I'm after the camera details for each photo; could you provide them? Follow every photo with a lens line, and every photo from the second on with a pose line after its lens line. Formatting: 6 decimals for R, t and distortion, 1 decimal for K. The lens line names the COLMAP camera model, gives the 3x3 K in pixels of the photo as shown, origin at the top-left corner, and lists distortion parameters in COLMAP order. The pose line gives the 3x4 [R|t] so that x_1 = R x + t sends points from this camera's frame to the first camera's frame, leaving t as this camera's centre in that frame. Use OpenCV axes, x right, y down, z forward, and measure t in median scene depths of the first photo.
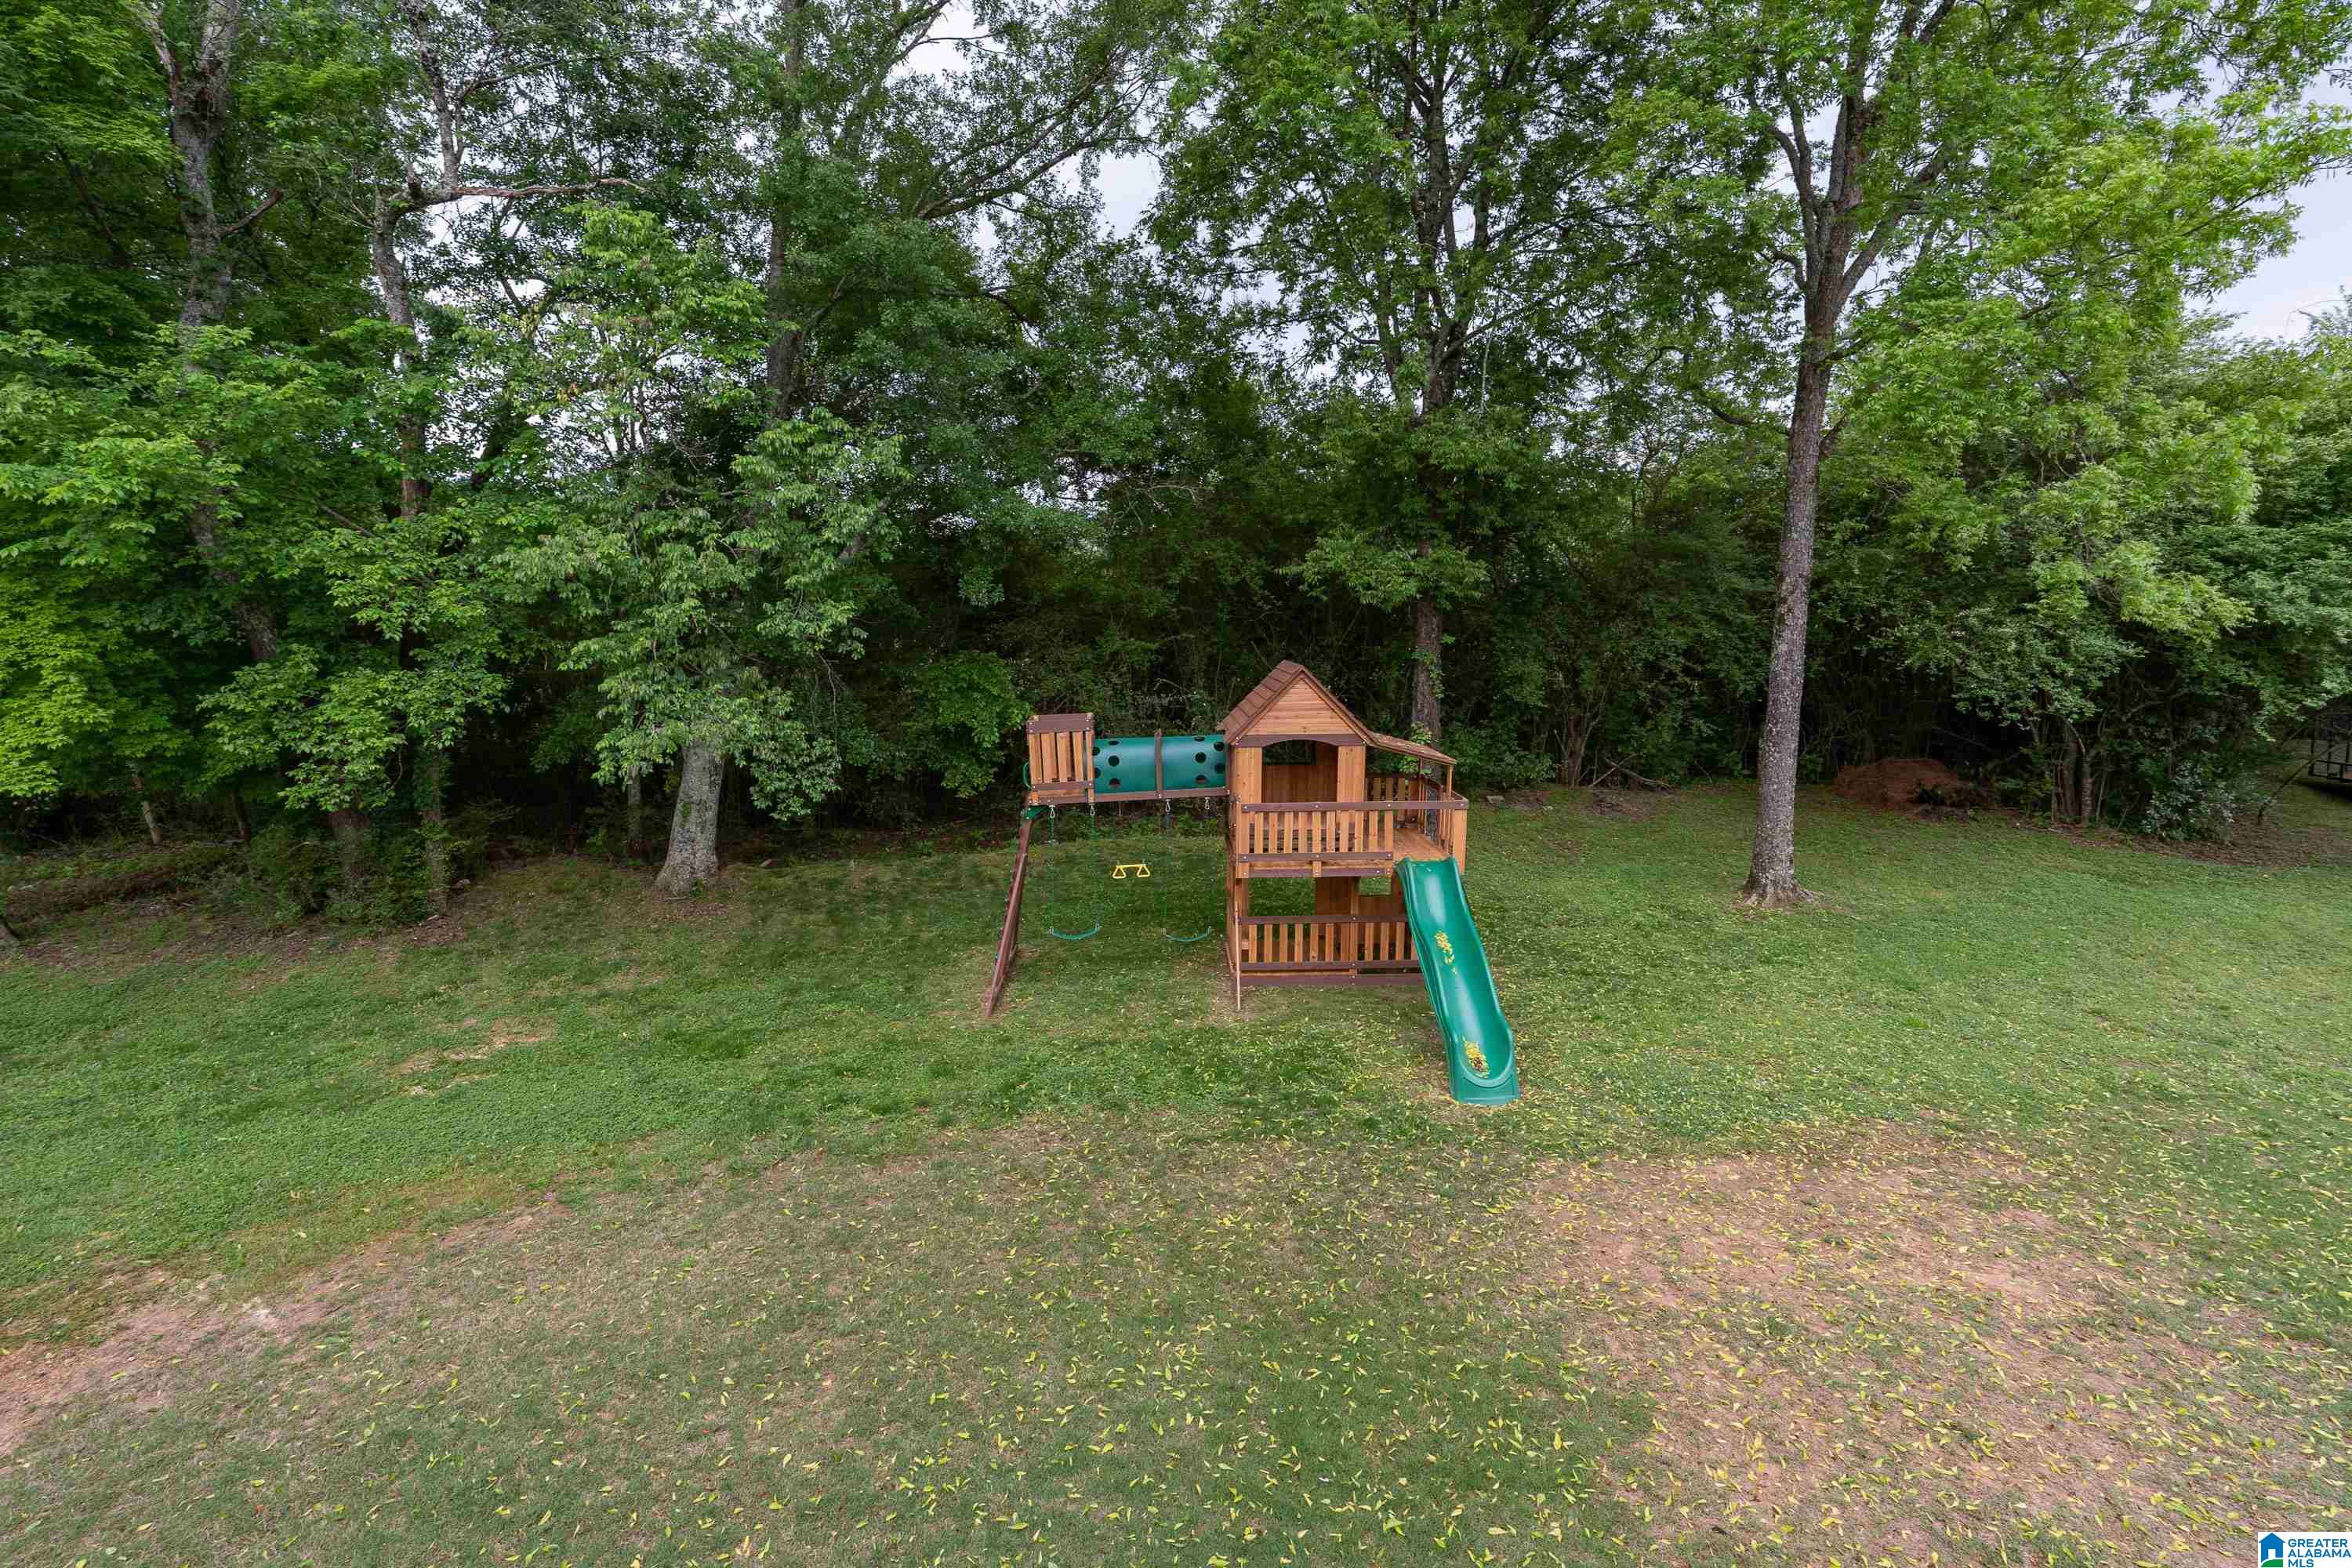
lens RADIAL K [[1065.9, 0, 1183.6], [0, 1065.9, 771.6], [0, 0, 1]] dist [-0.014481, 0.000539]
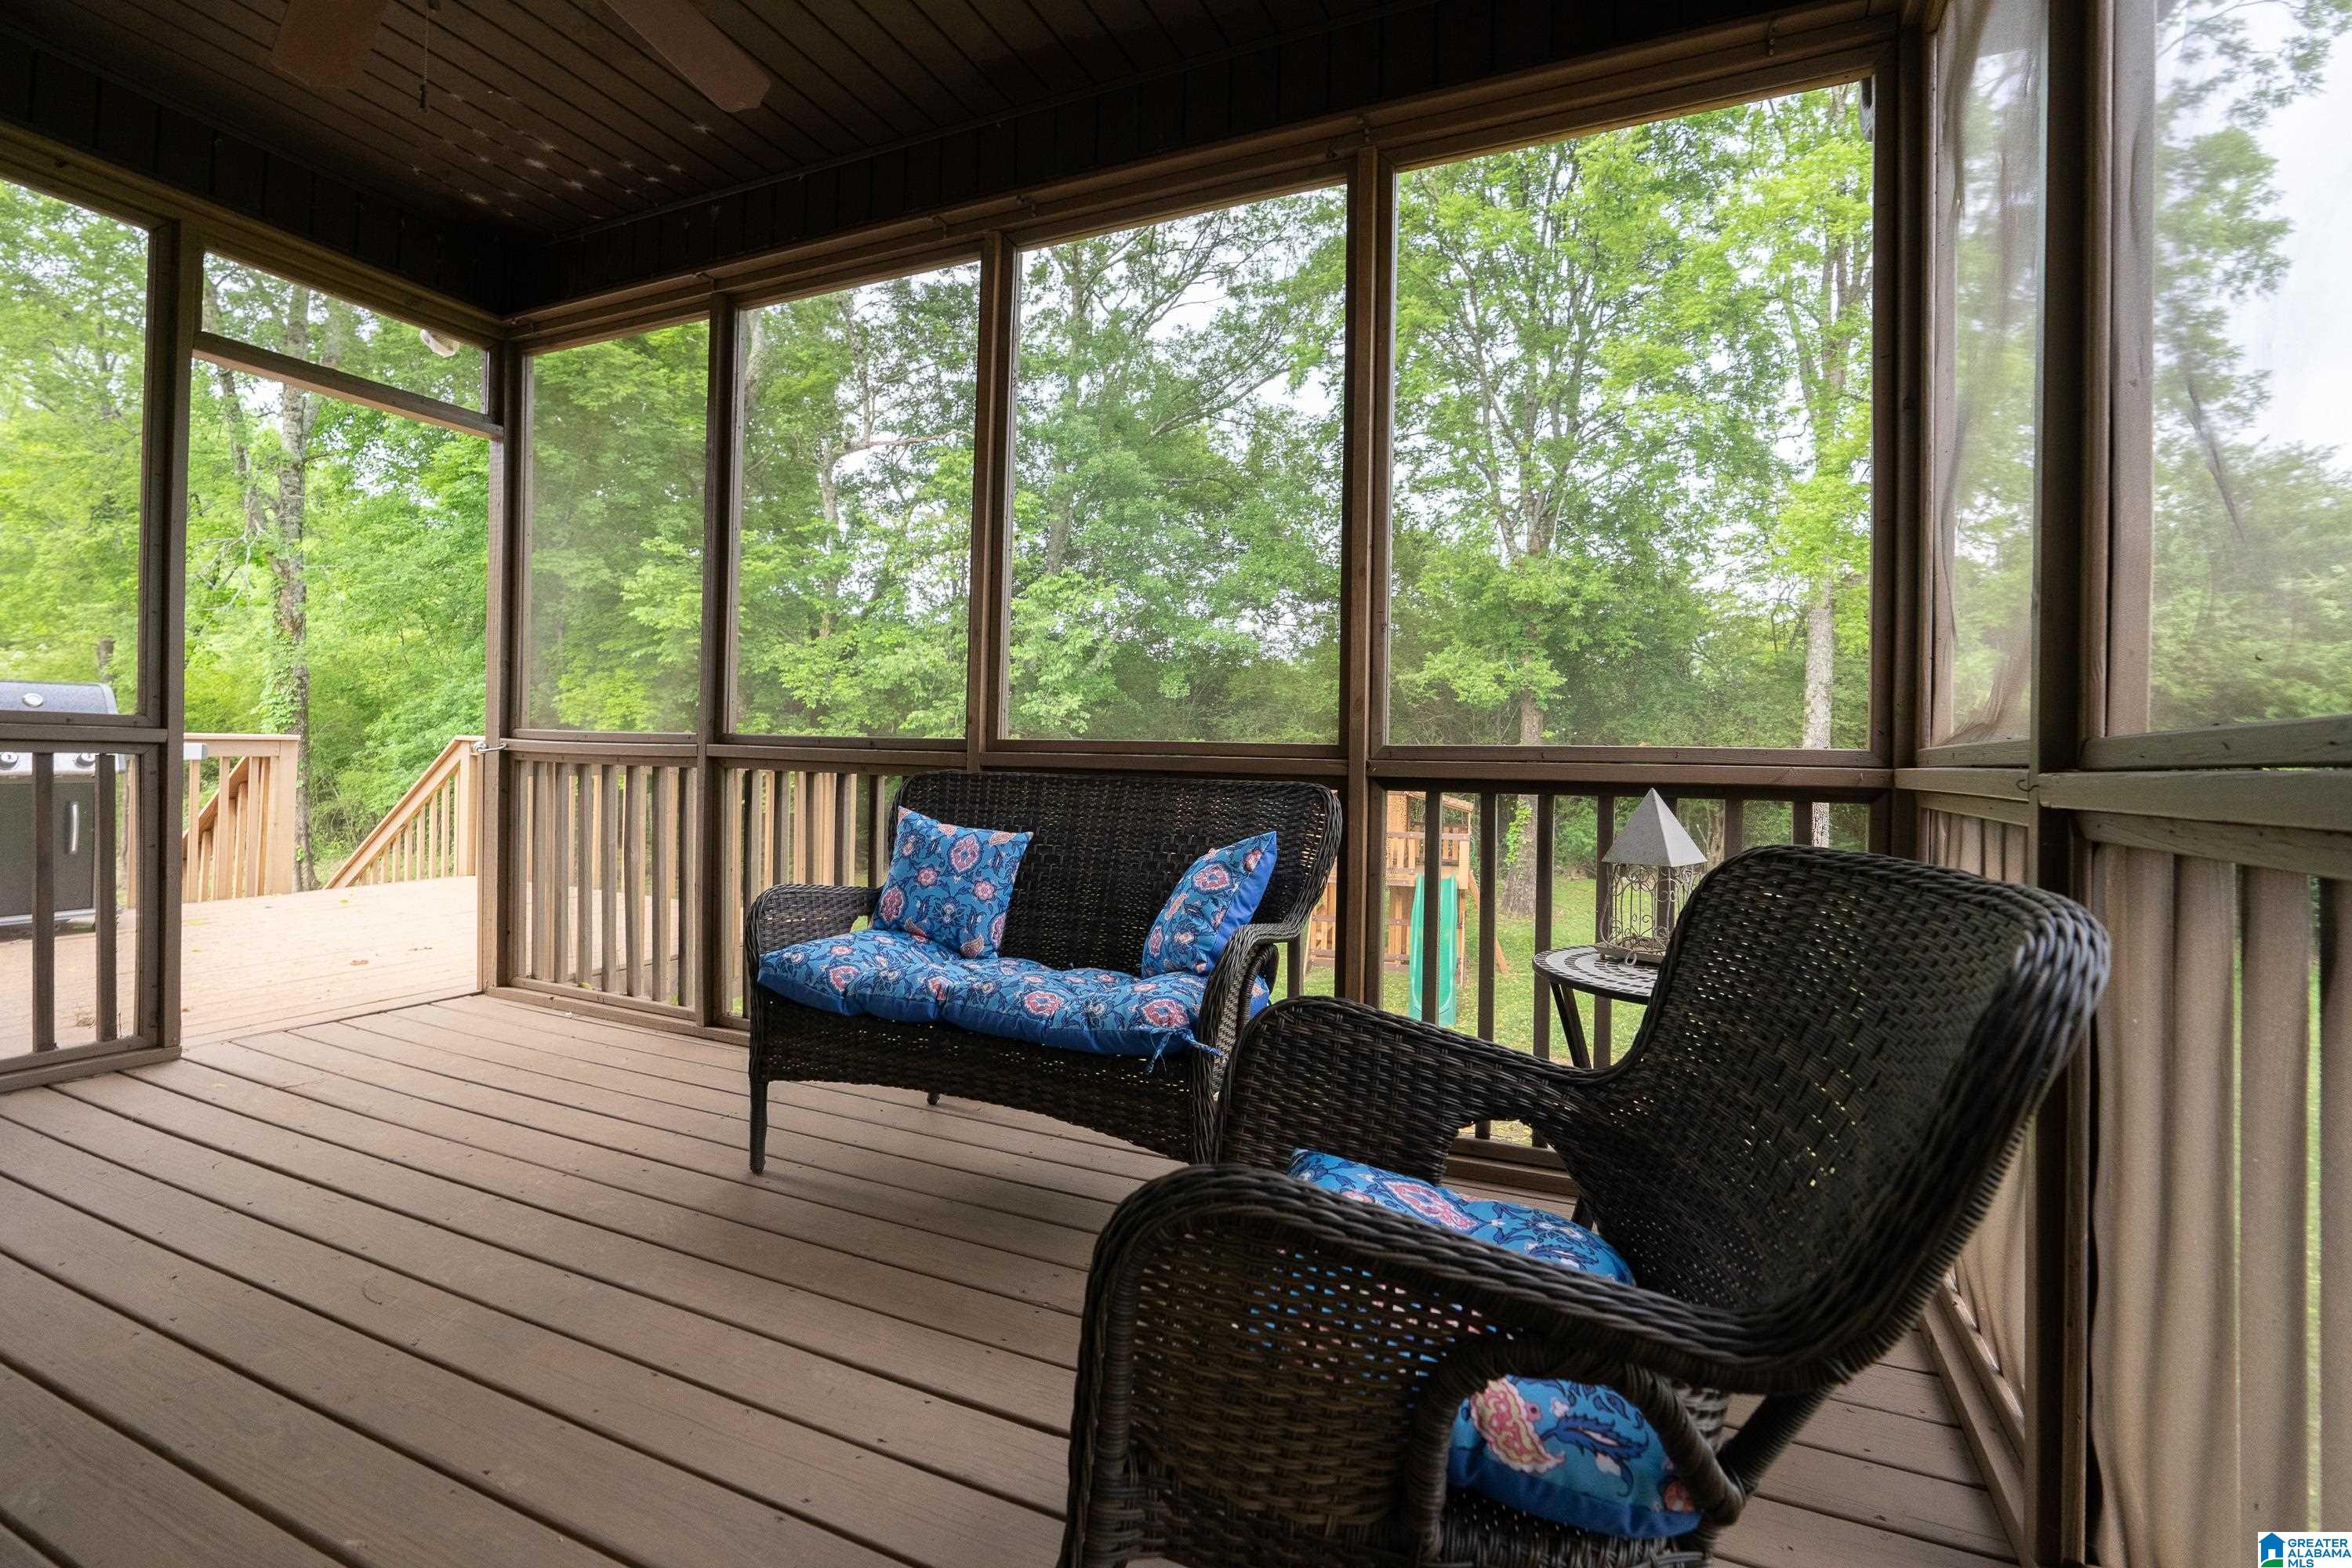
lens RADIAL K [[1072.0, 0, 1183.9], [0, 1072.0, 741.8], [0, 0, 1]] dist [-0.002700, -0.000027]
pose [[0.959258, 0.025032, -0.281419, 0.250270], [-0.064229, 0.989308, -0.130936, 0.094346], [0.275133, 0.143677, 0.950610, -0.372250]]
